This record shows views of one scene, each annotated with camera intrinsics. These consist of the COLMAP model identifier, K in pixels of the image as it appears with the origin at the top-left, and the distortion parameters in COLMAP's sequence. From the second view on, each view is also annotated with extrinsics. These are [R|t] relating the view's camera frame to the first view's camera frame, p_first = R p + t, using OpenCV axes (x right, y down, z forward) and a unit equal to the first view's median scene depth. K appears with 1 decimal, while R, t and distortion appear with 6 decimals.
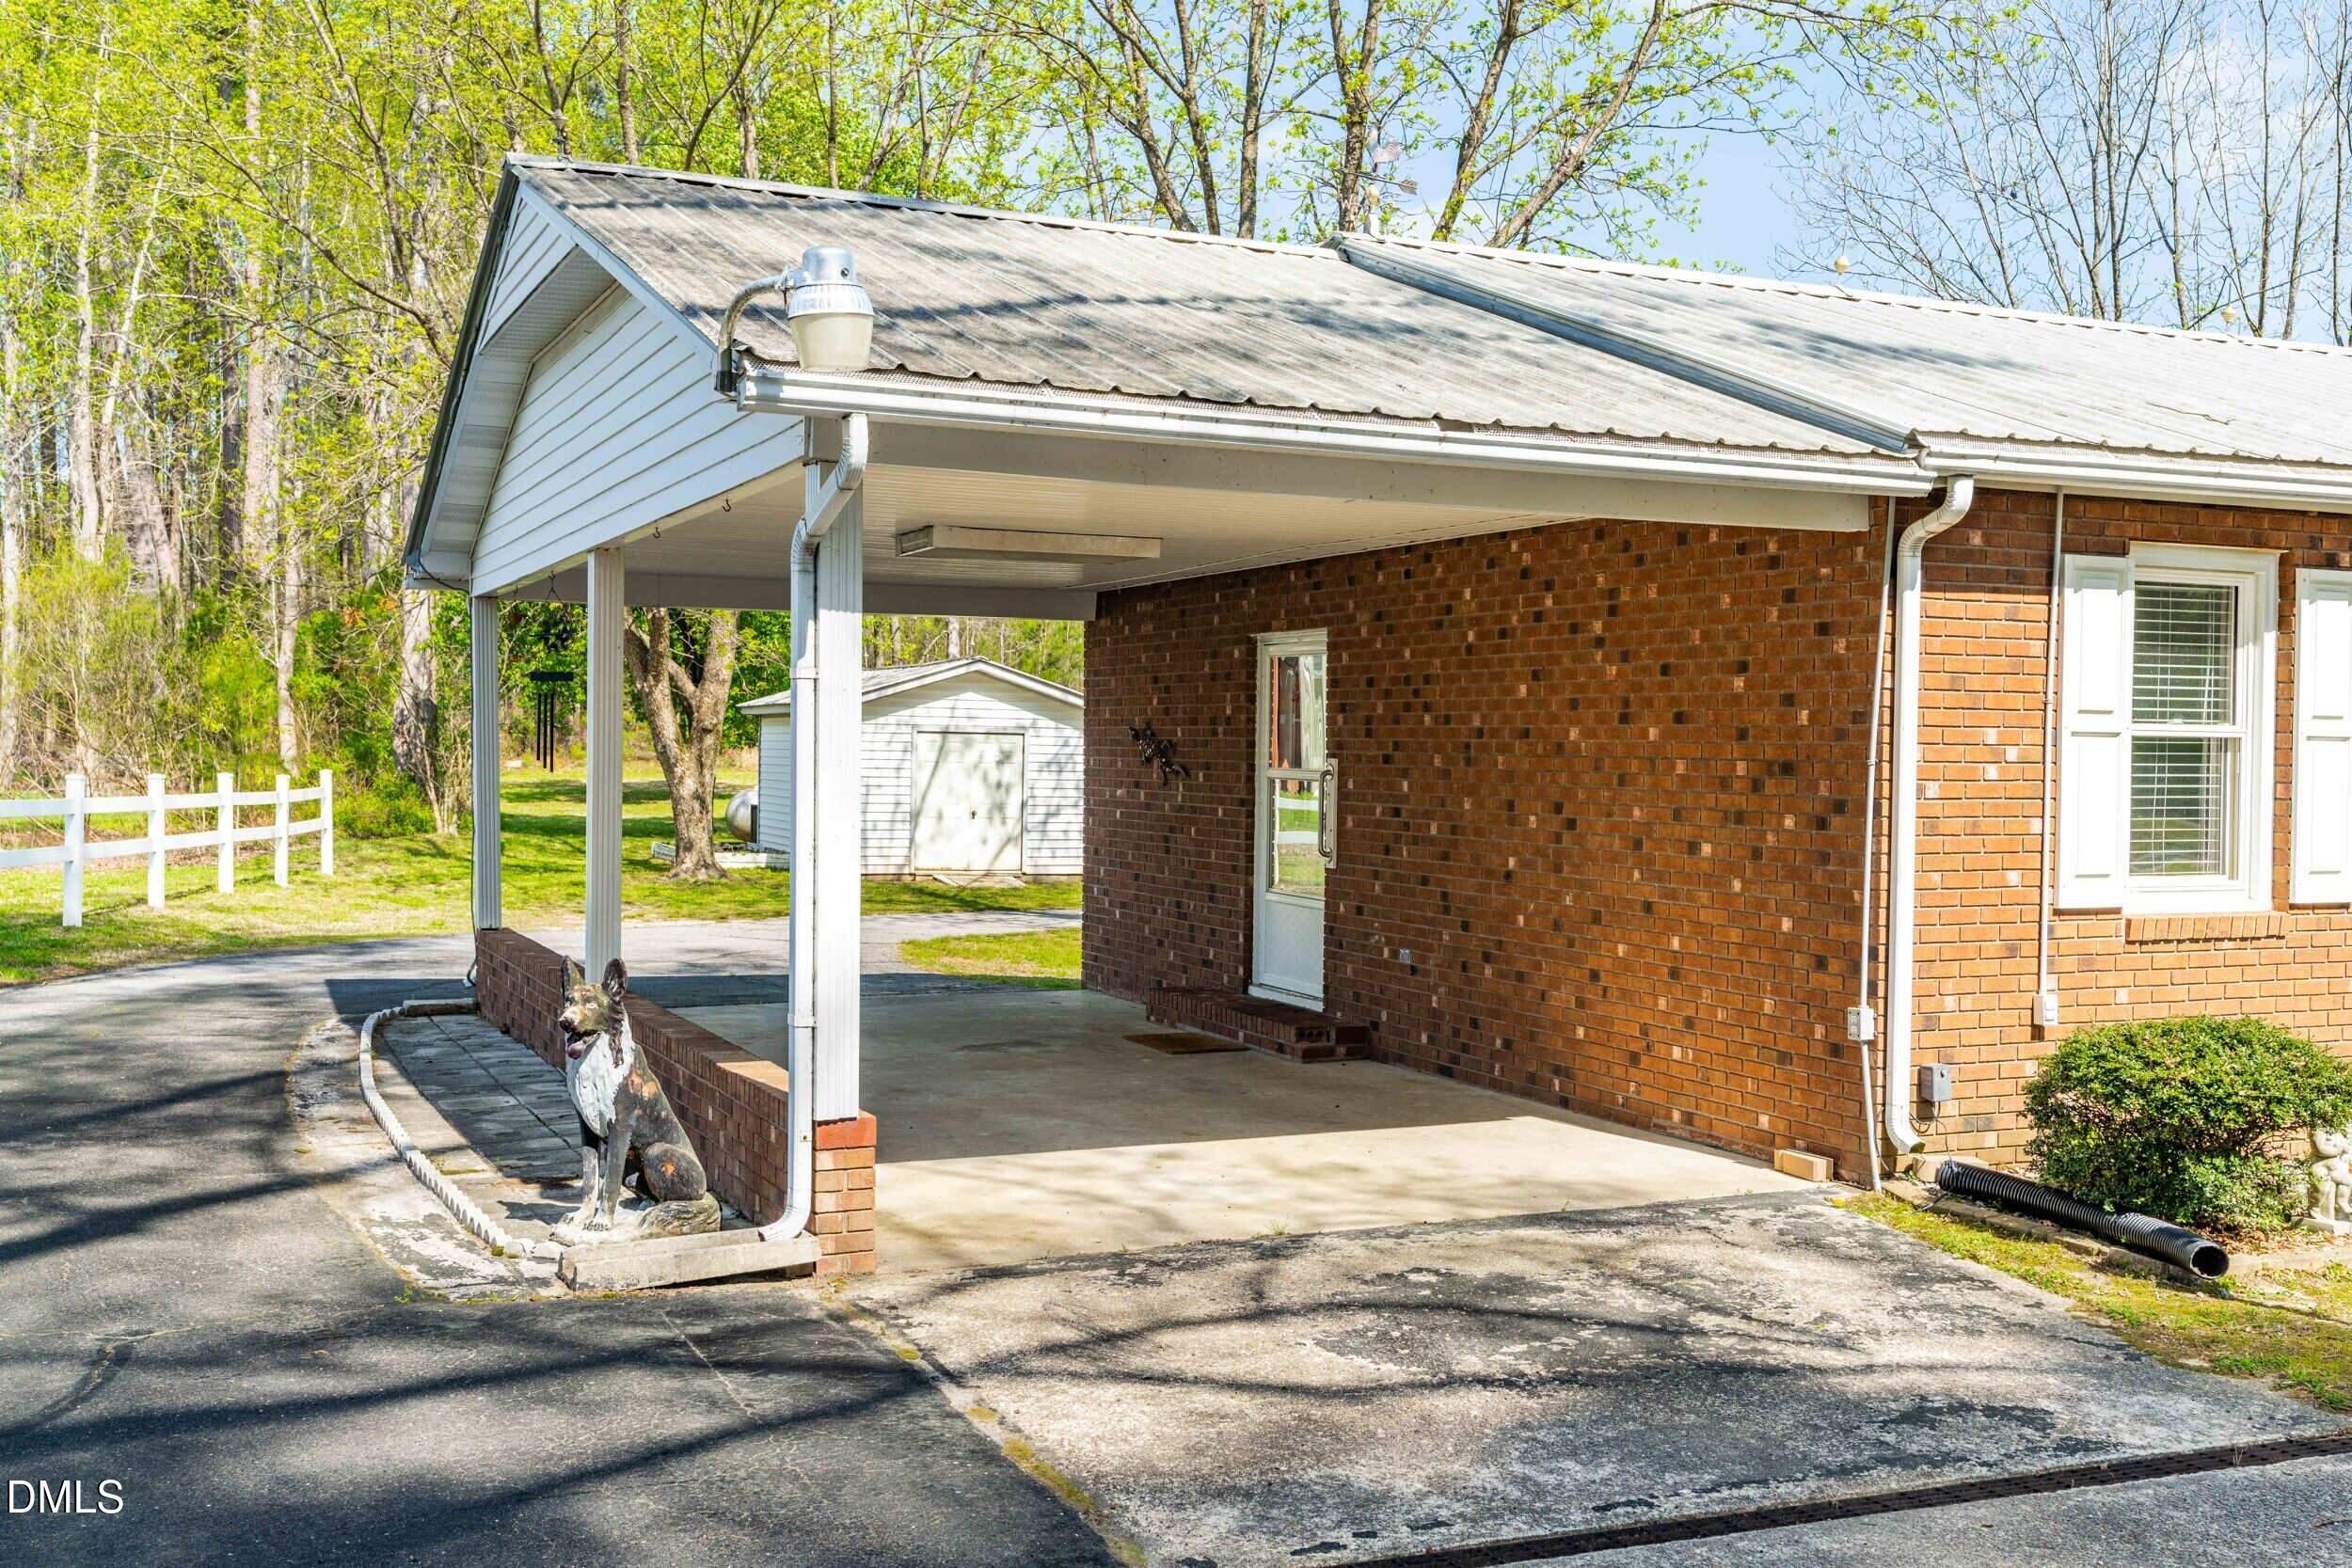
lens RADIAL K [[1710.5, 0, 1194.8], [0, 1710.5, 764.0], [0, 0, 1]] dist [0.001298, 0.005058]
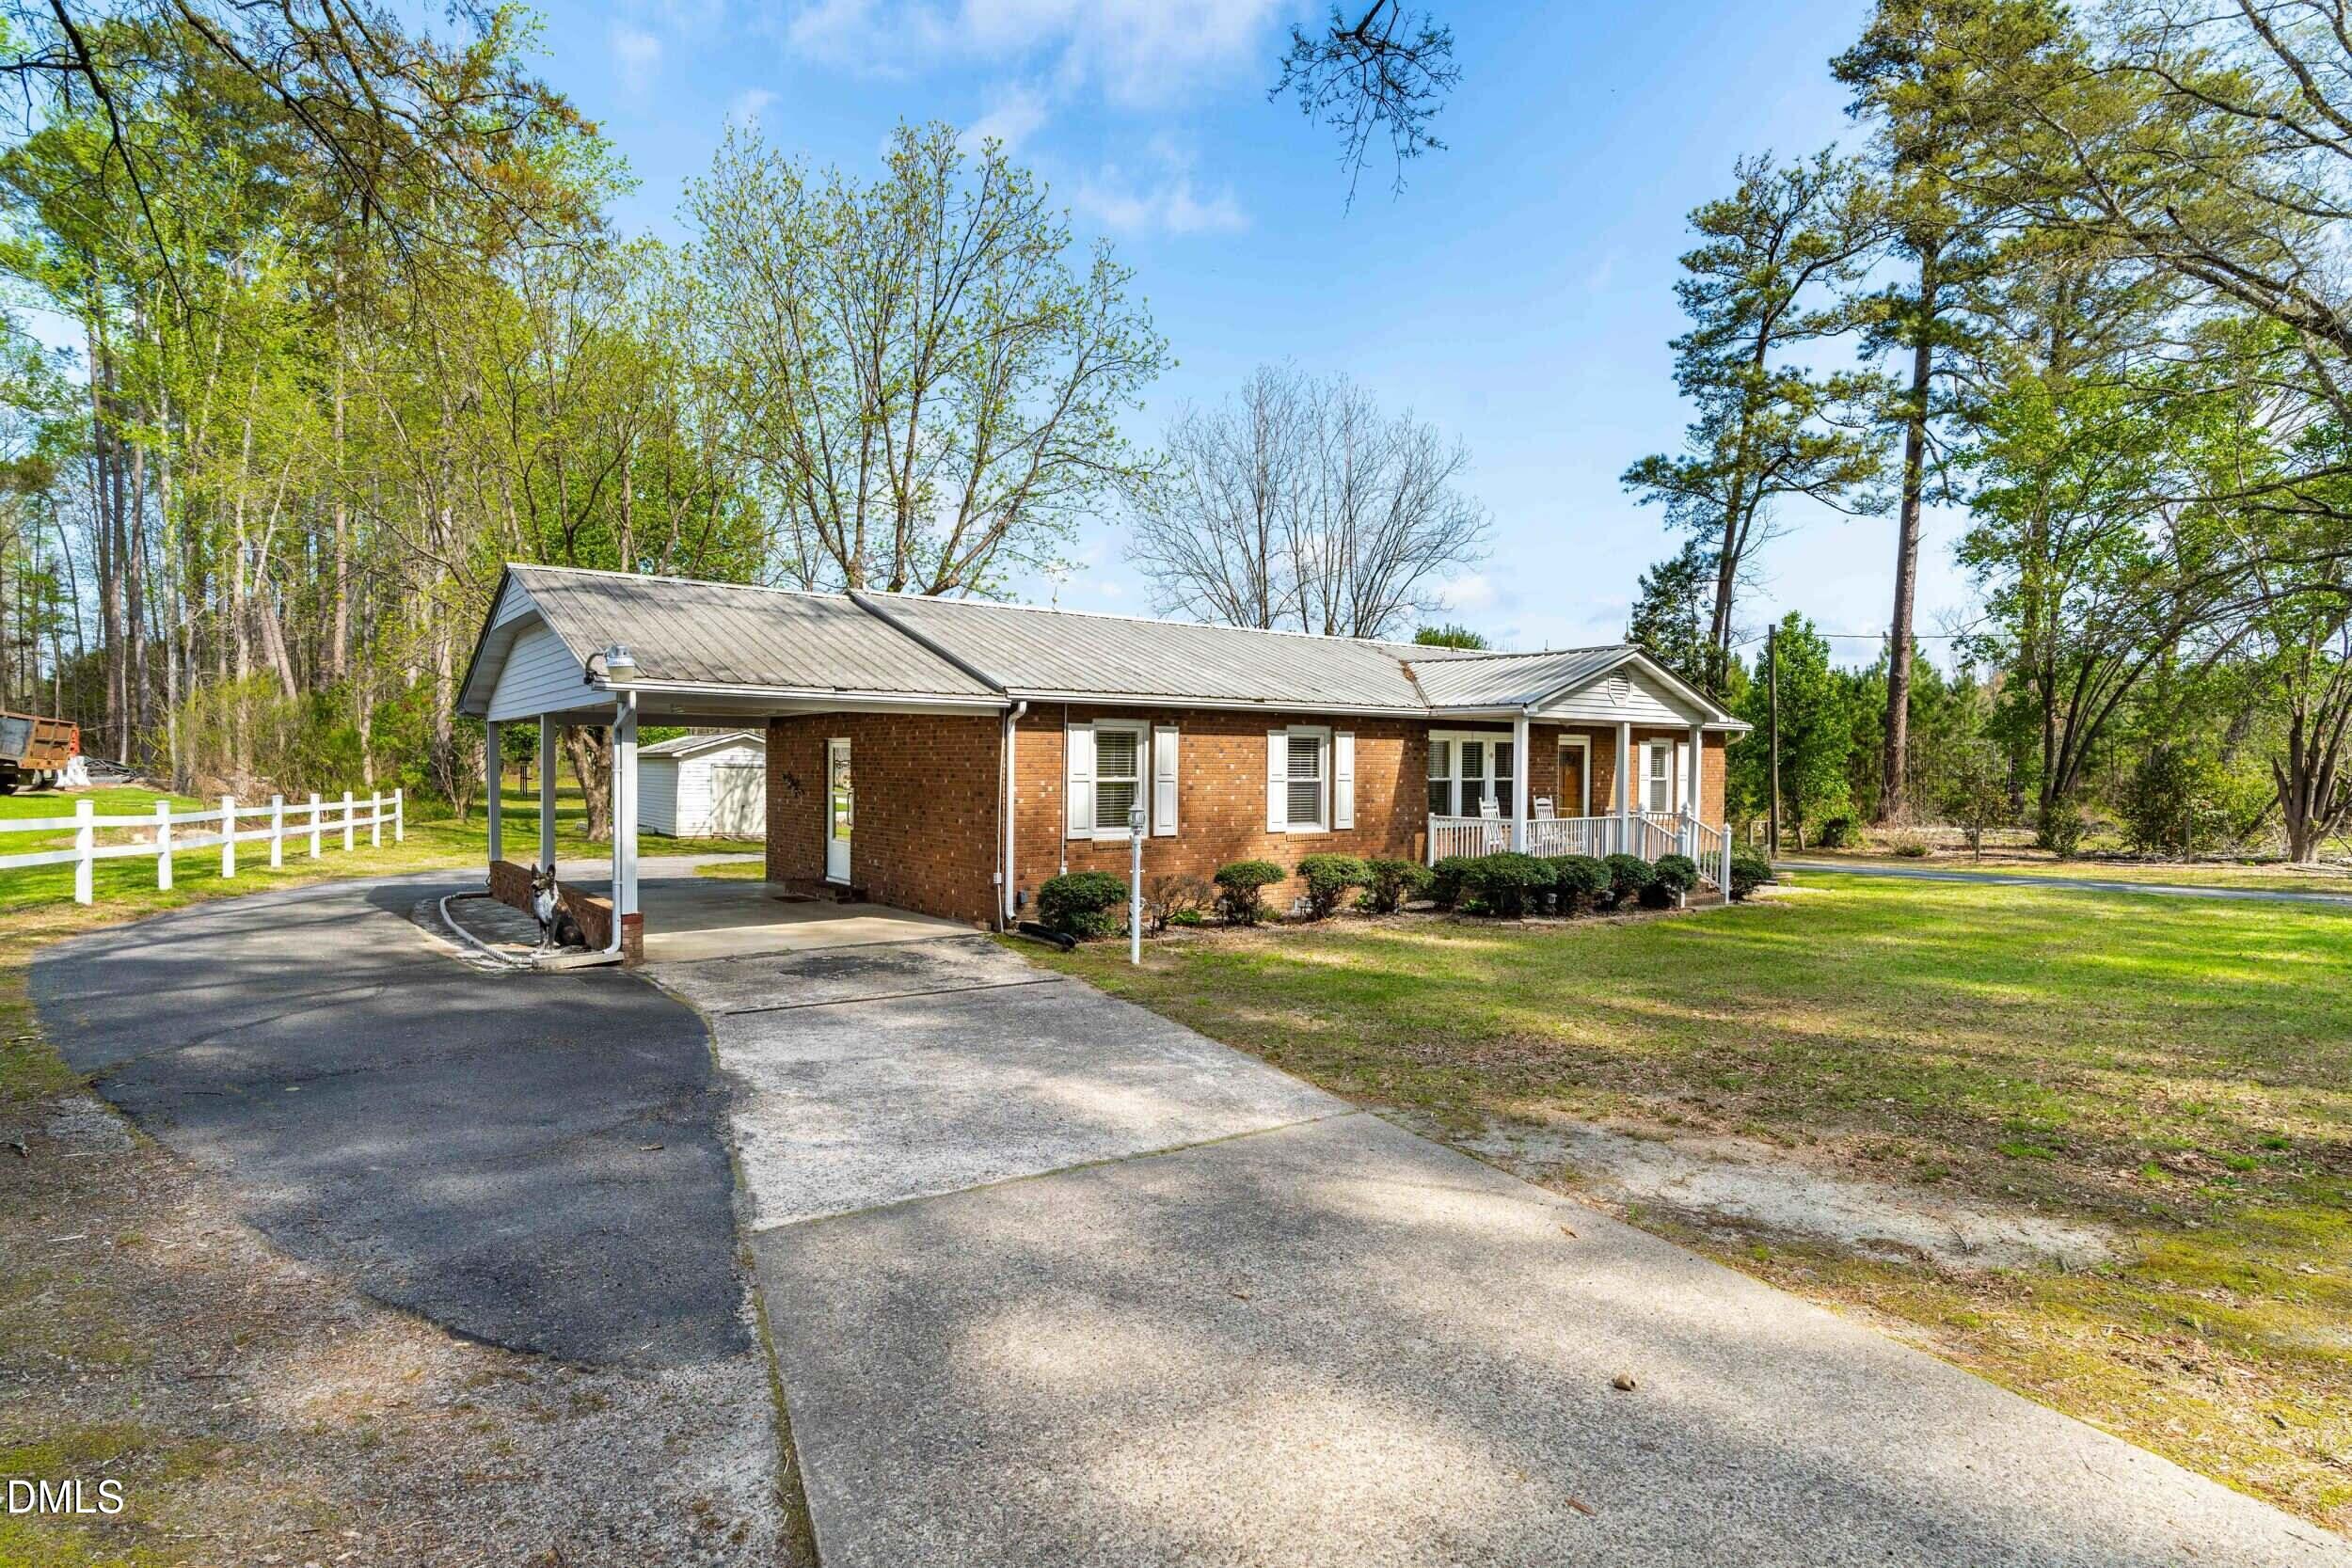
lens RADIAL K [[1079.8, 0, 1172.5], [0, 1079.8, 761.1], [0, 0, 1]] dist [-0.003587, 0.000249]
pose [[0.982031, -0.005724, 0.188635, 0.288499], [0.005795, 0.999983, 0.000176, -0.047855], [-0.188633, 0.000920, 0.982047, -0.816988]]
